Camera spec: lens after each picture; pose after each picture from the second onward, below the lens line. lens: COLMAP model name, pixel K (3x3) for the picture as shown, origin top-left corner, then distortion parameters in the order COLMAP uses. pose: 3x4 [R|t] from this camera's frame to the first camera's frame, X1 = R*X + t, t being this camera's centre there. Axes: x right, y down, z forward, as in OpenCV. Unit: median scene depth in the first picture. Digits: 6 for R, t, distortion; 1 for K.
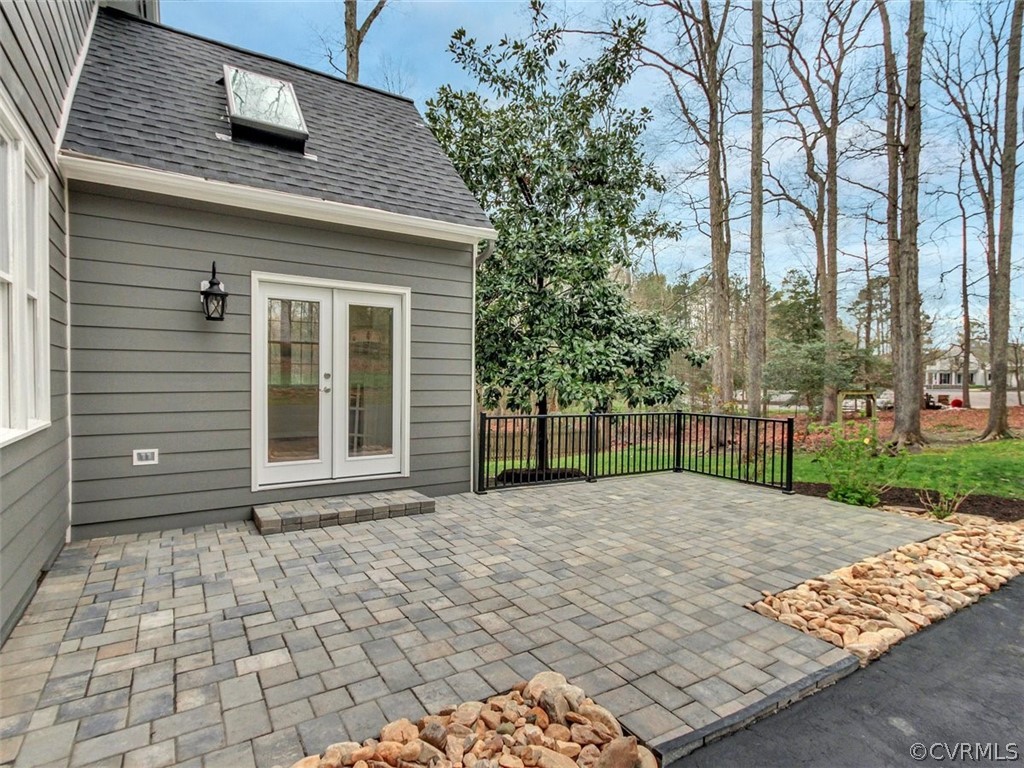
lens RADIAL K [[528.9, 0, 512.0], [0, 528.9, 384.0], [0, 0, 1]] dist [0.000774, -0.000363]
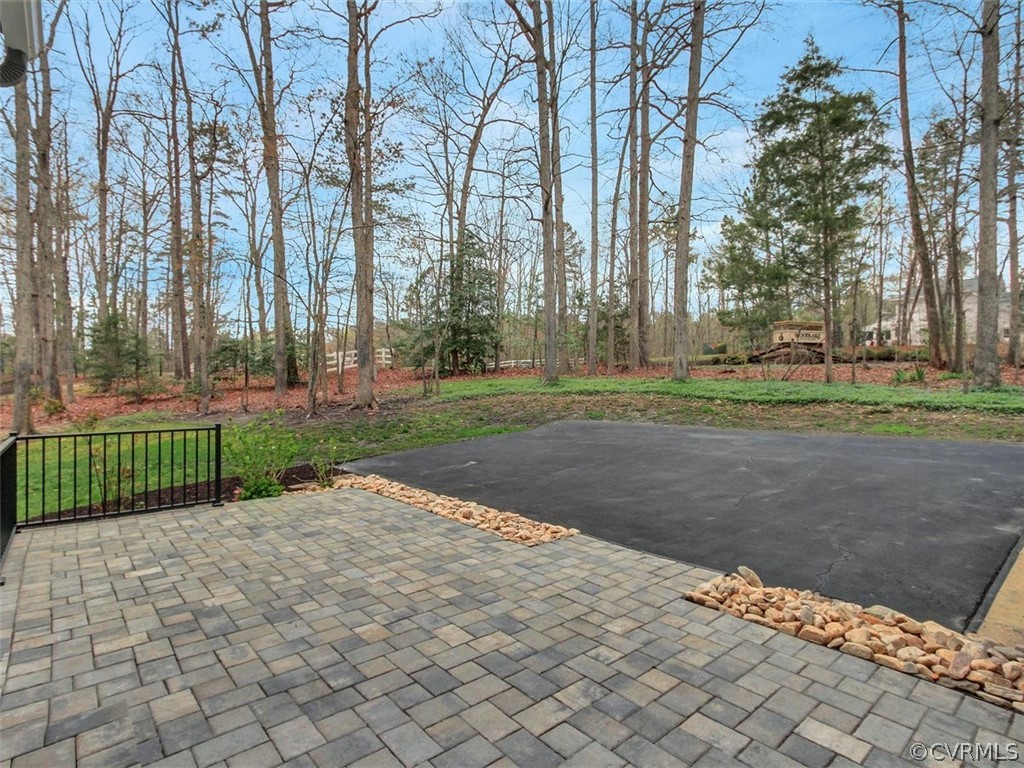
lens RADIAL K [[528.9, 0, 512.0], [0, 528.9, 384.0], [0, 0, 1]] dist [0.000774, -0.000363]
pose [[-0.149626, -0.011221, 0.988679, -0.816708], [0.006447, 0.999903, 0.012324, -0.023631], [-0.988722, 0.008218, -0.149539, 1.097272]]
